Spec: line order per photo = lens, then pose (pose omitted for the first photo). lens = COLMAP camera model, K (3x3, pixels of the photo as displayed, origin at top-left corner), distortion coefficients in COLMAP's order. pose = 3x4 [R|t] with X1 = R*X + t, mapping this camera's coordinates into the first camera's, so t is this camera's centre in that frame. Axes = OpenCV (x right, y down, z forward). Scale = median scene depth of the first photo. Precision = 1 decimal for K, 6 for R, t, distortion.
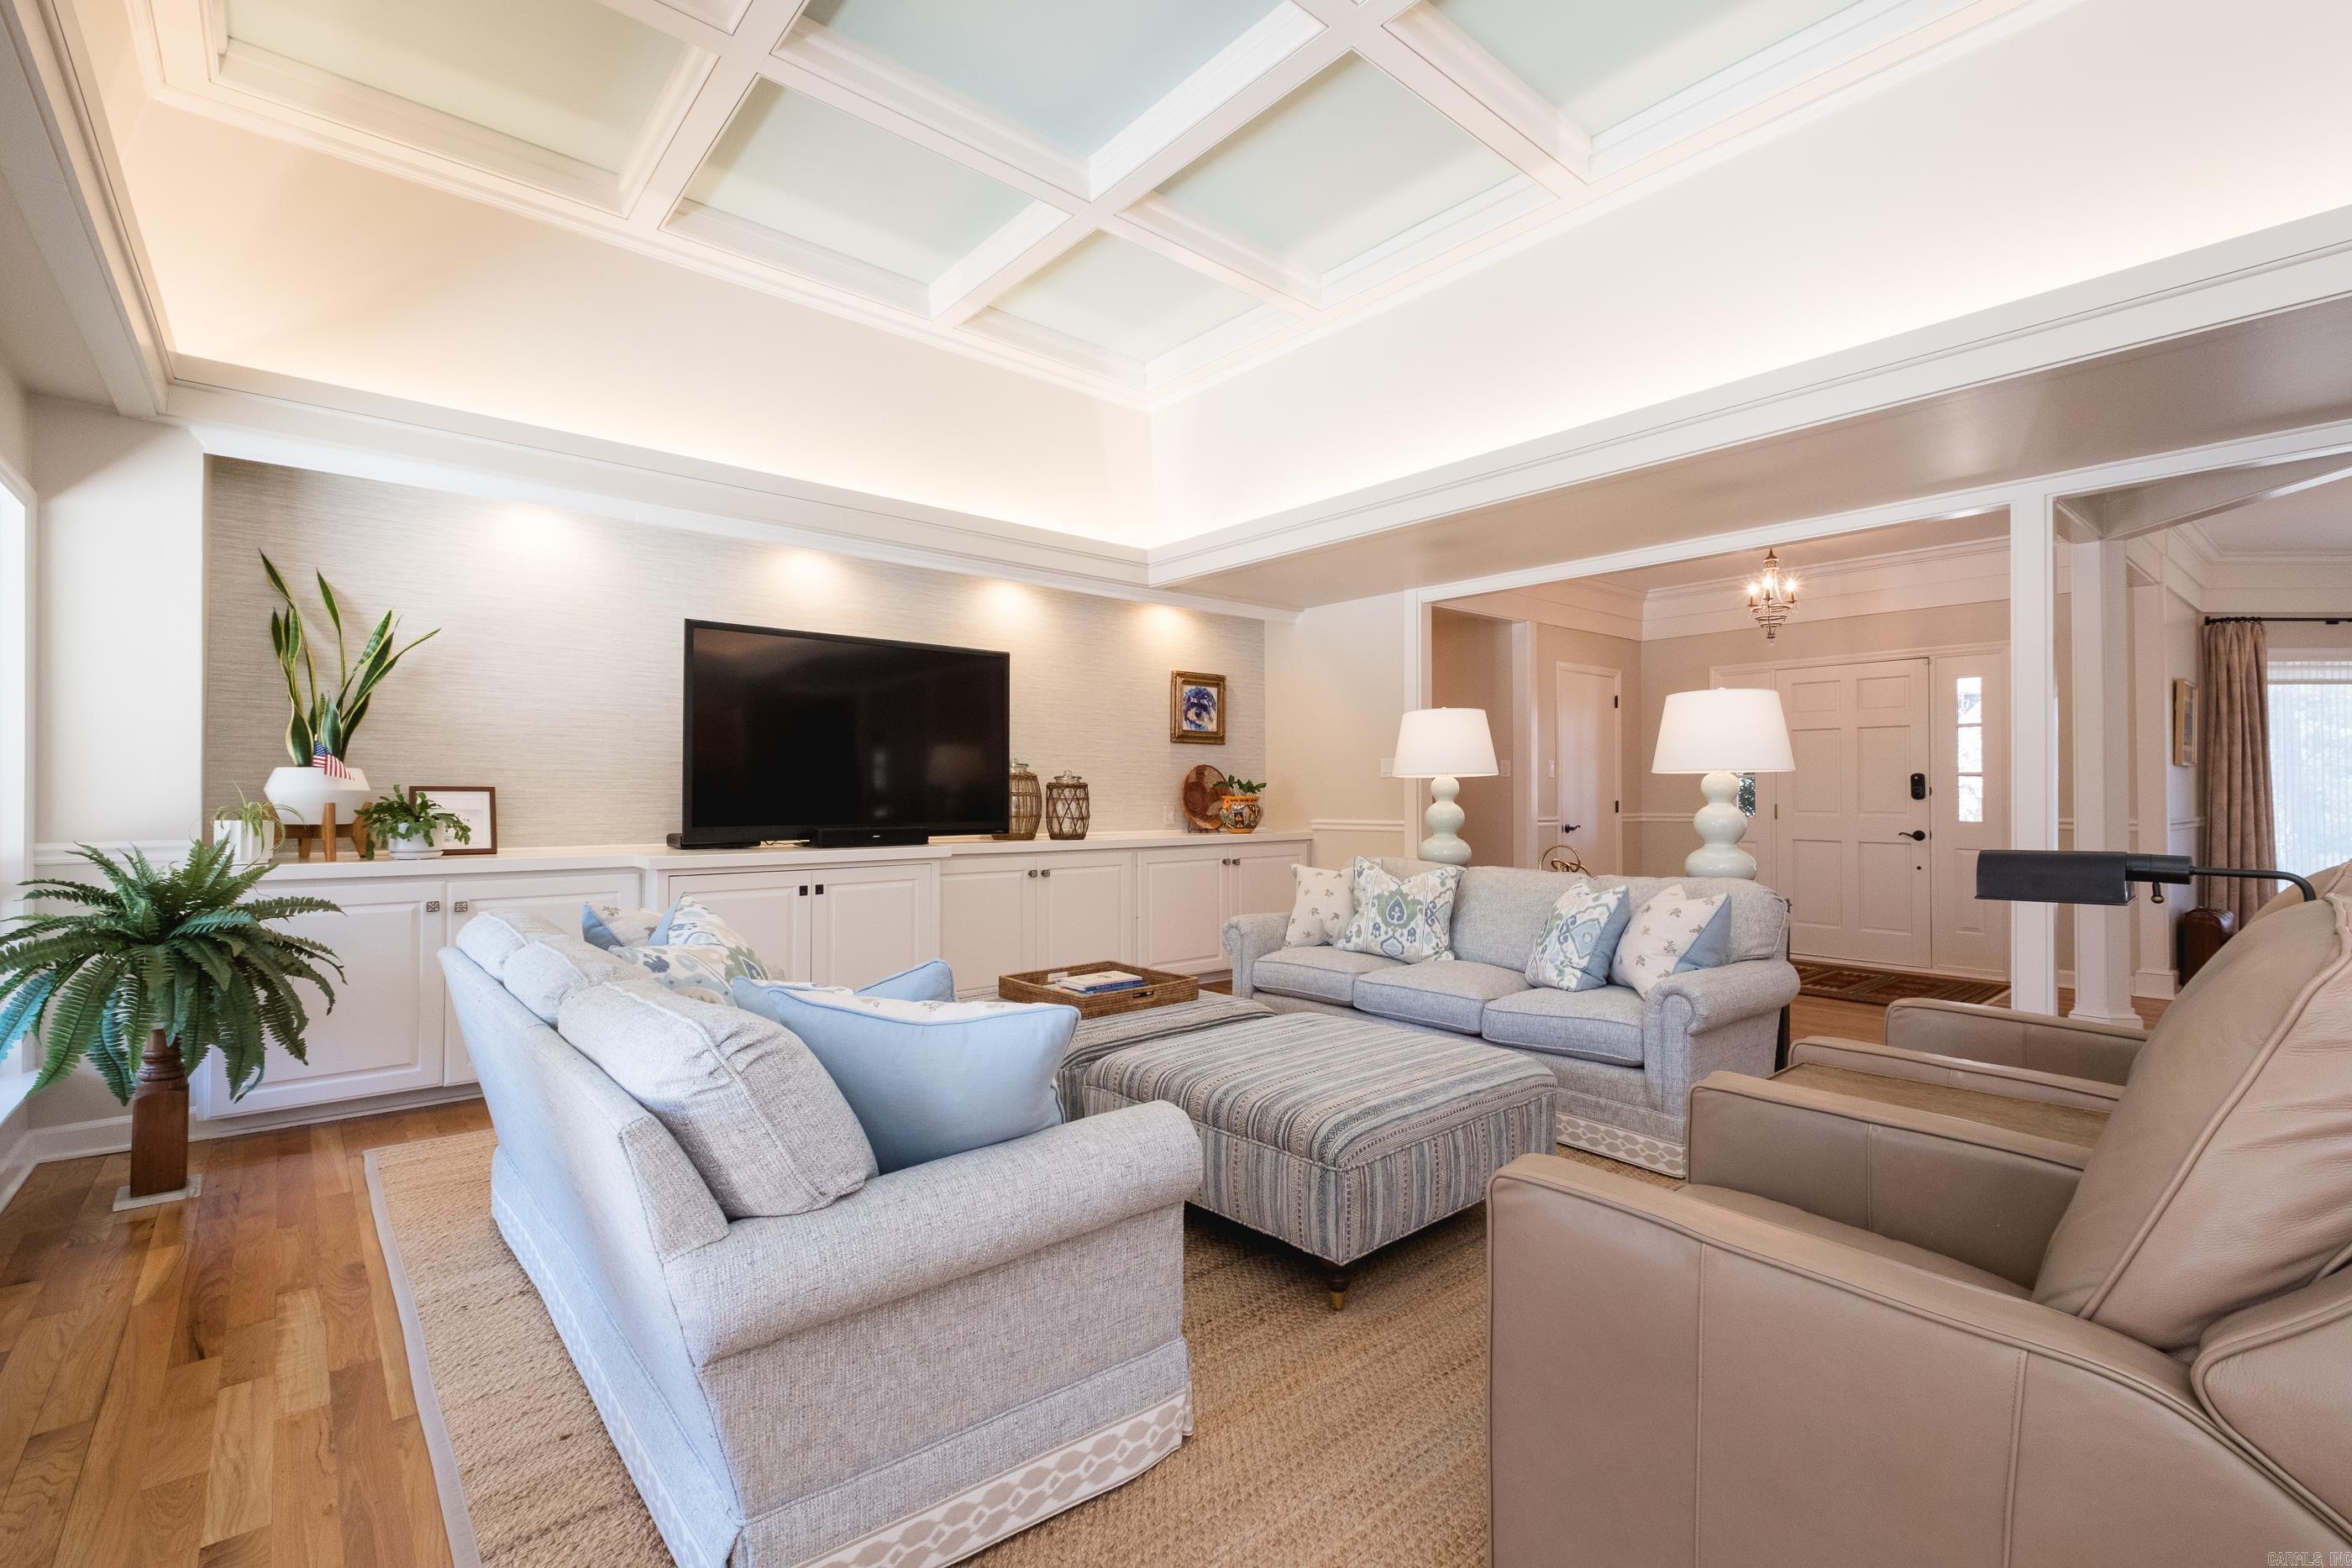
lens RADIAL K [[1028.8, 0, 1162.4], [0, 1028.8, 790.3], [0, 0, 1]] dist [-0.002992, -0.001218]
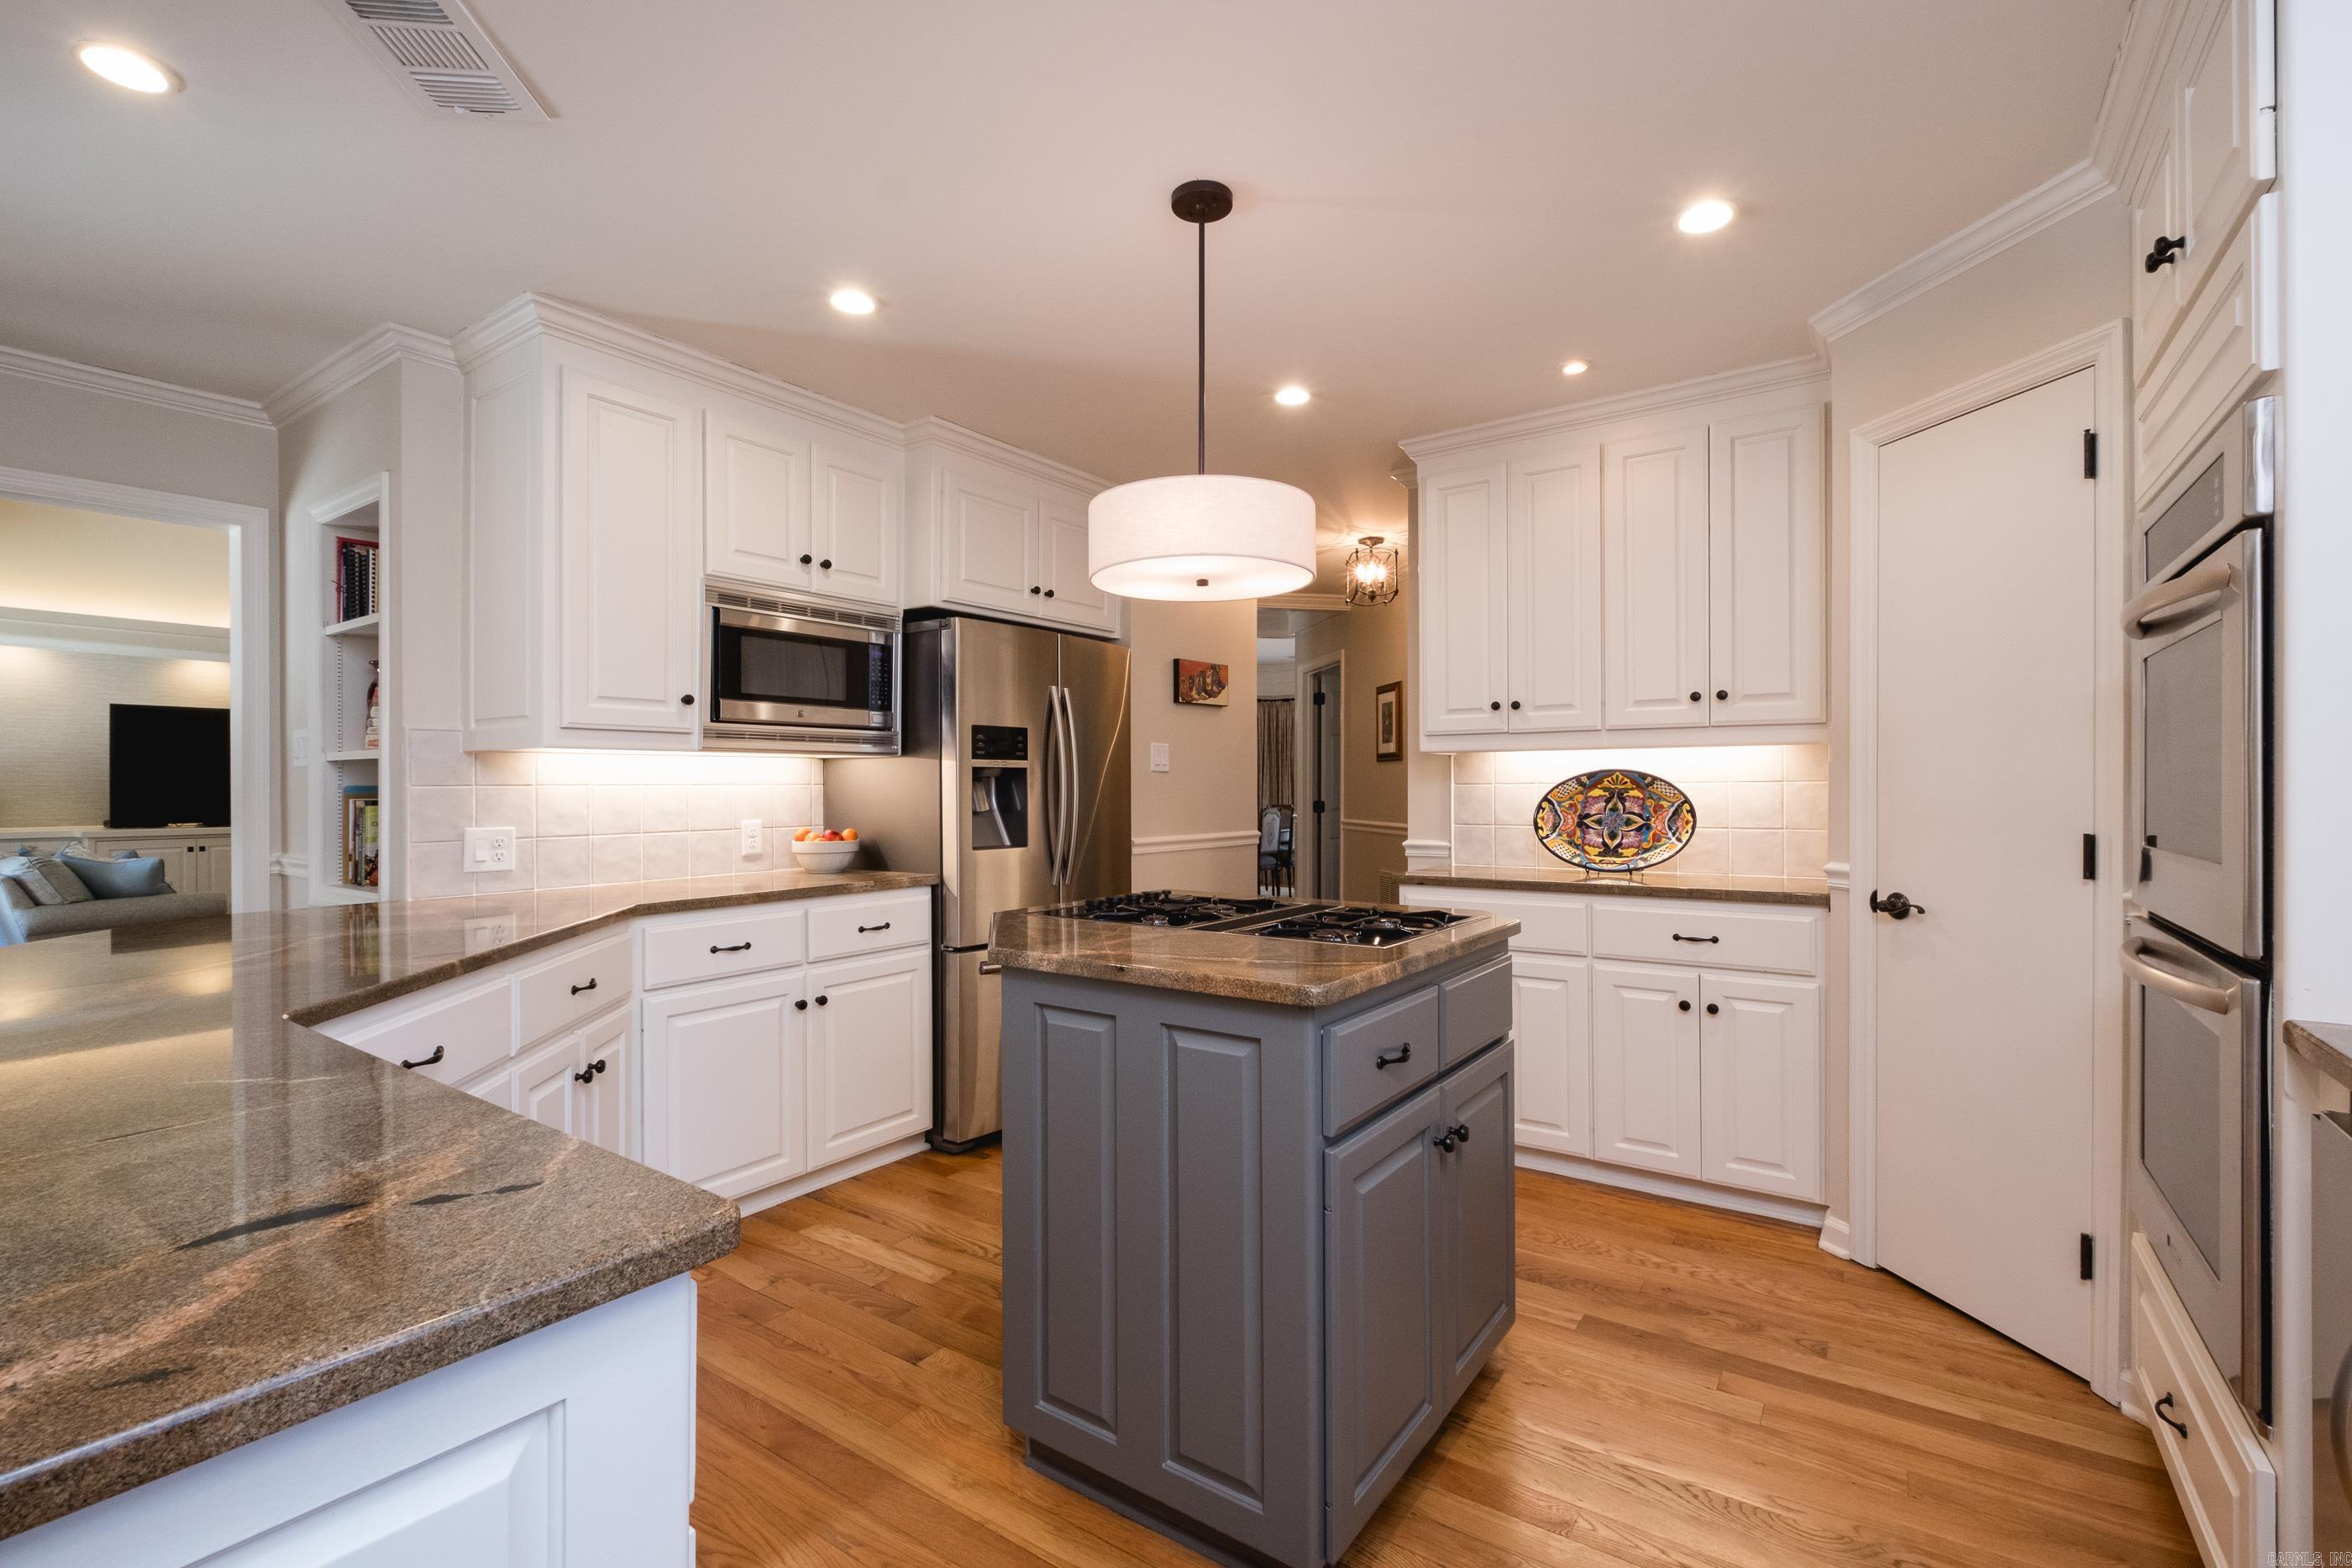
lens RADIAL K [[1028.8, 0, 1142.5], [0, 1028.8, 788.4], [0, 0, 1]] dist [-0.002992, -0.001218]
pose [[0.969753, -0.007585, 0.243972, 0.688969], [0.006406, 0.999964, 0.005624, -0.010745], [-0.244006, -0.003891, 0.969766, -0.971223]]
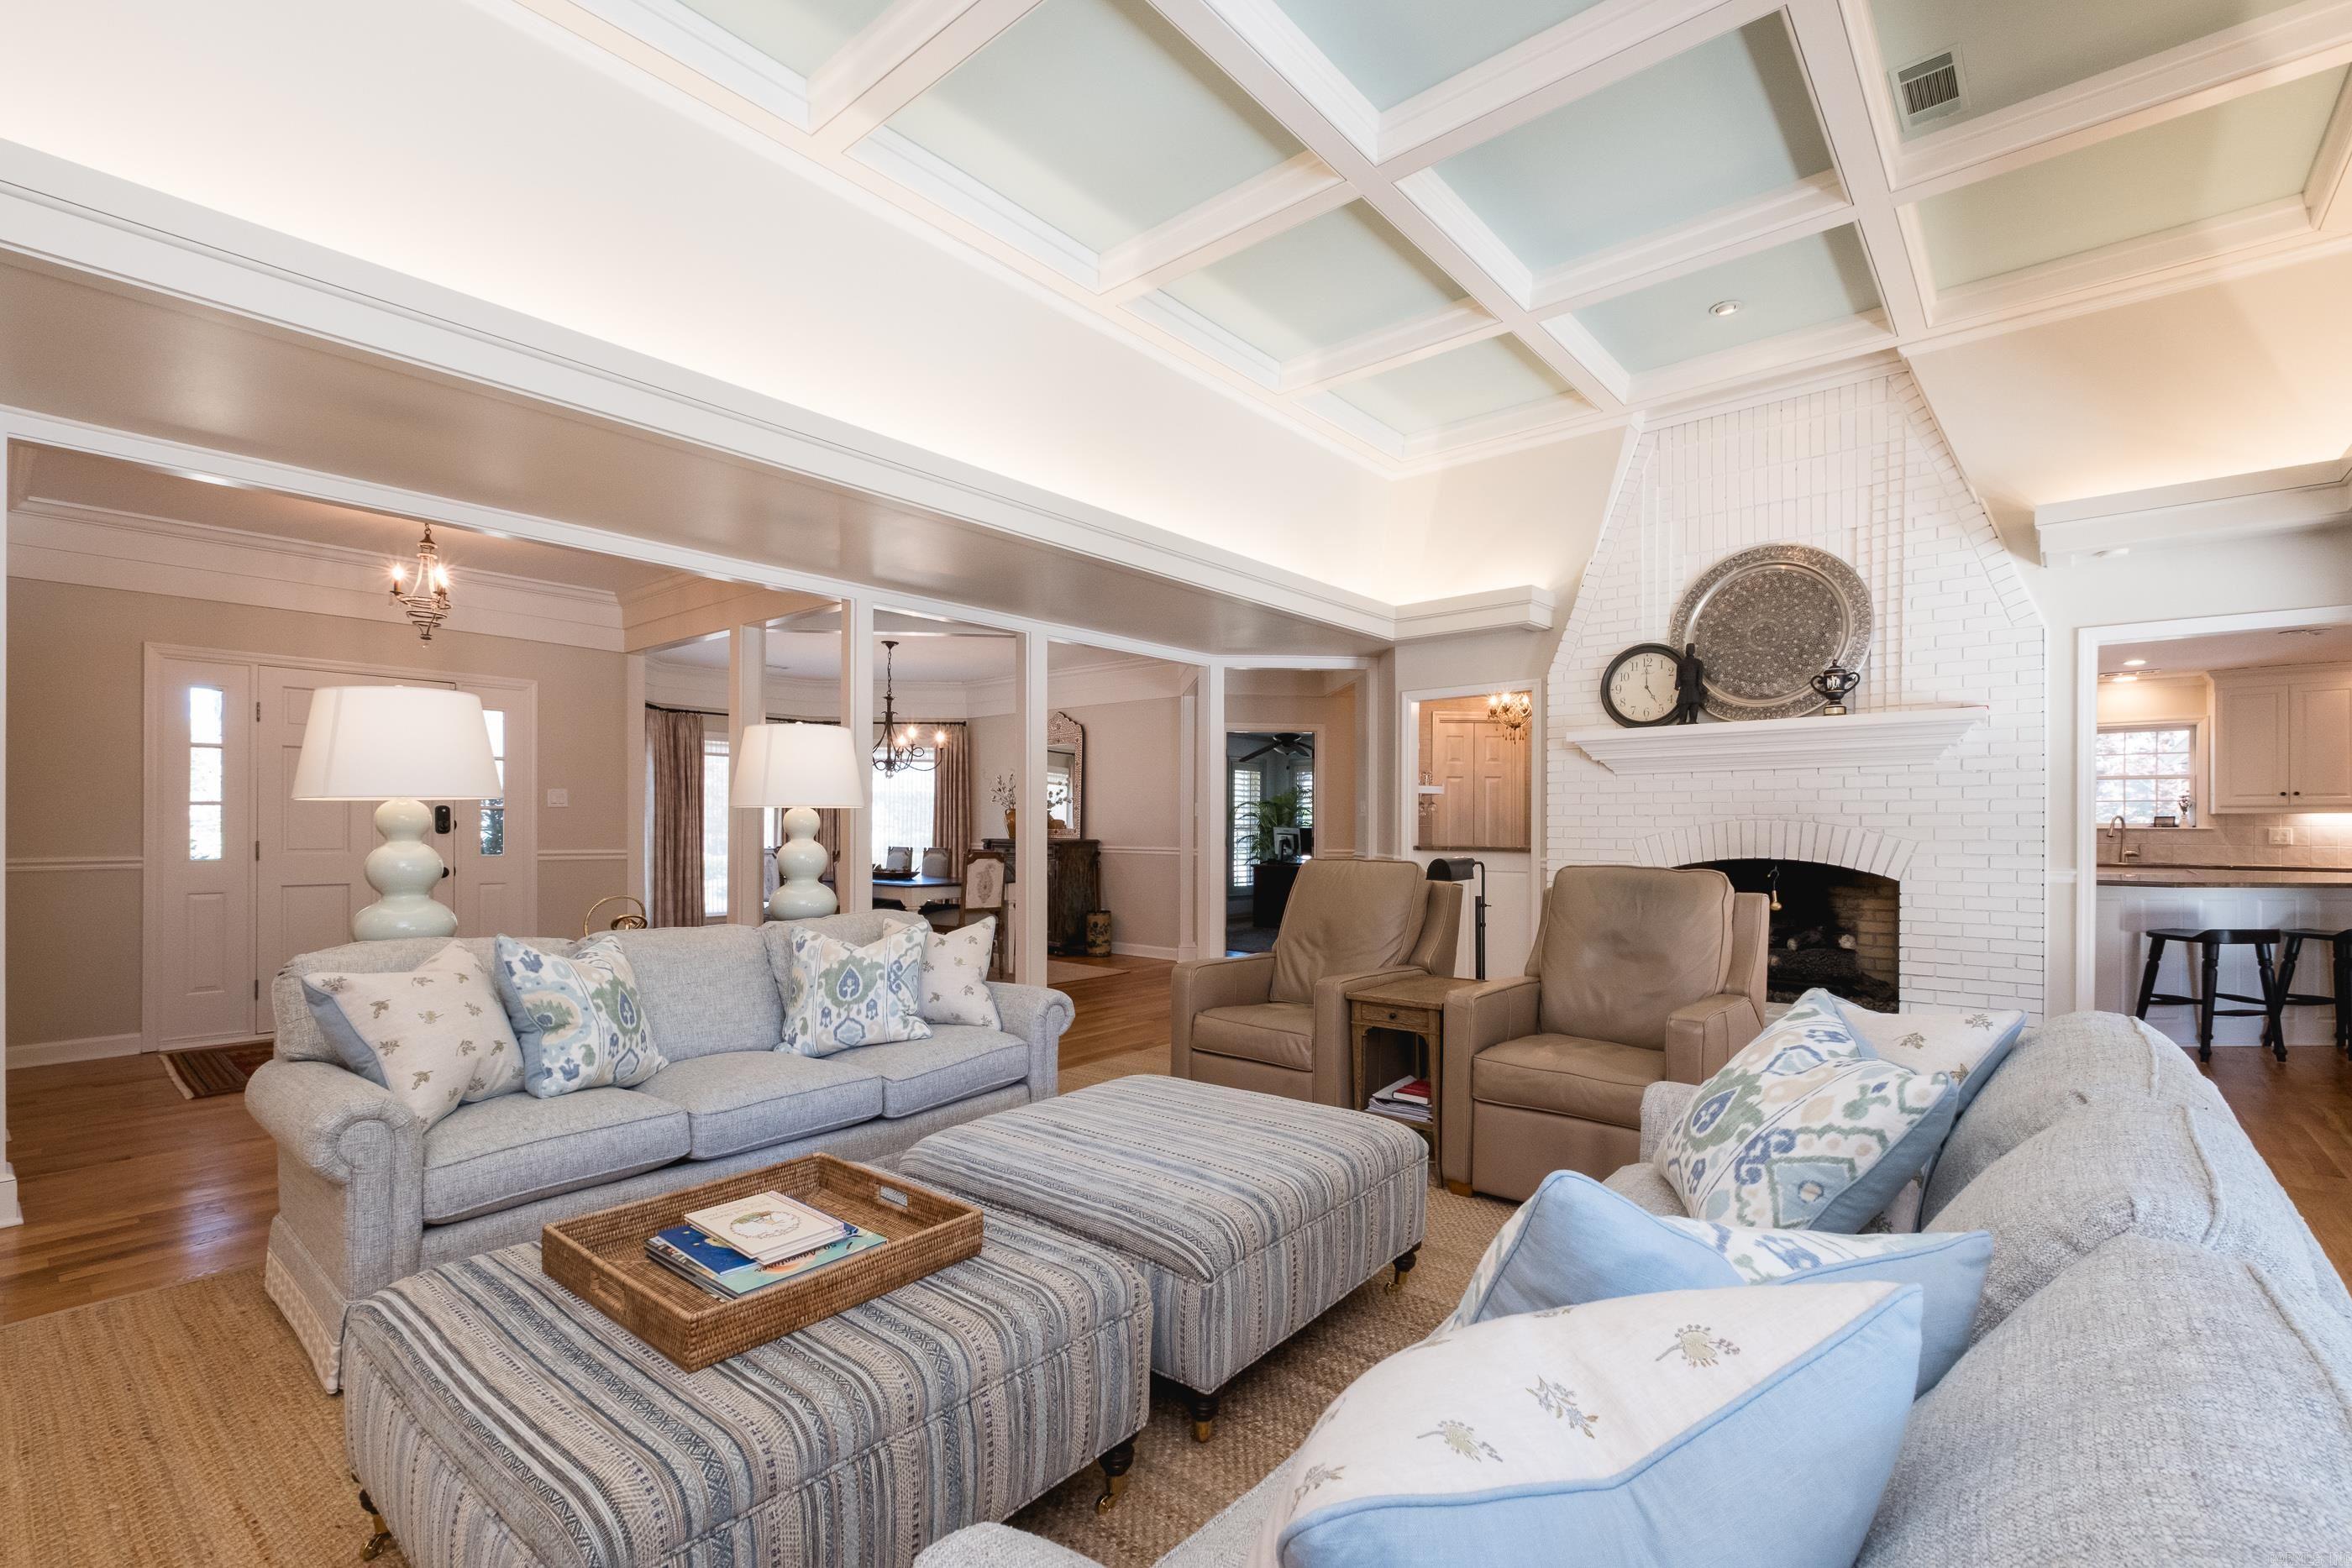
lens RADIAL K [[1028.8, 0, 1234.5], [0, 1028.8, 819.9], [0, 0, 1]] dist [-0.002992, -0.001218]
pose [[-0.203572, -0.006017, 0.979041, -0.500287], [0.005331, 0.999959, 0.007254, -0.007494], [-0.979045, 0.006696, -0.203532, 0.759793]]
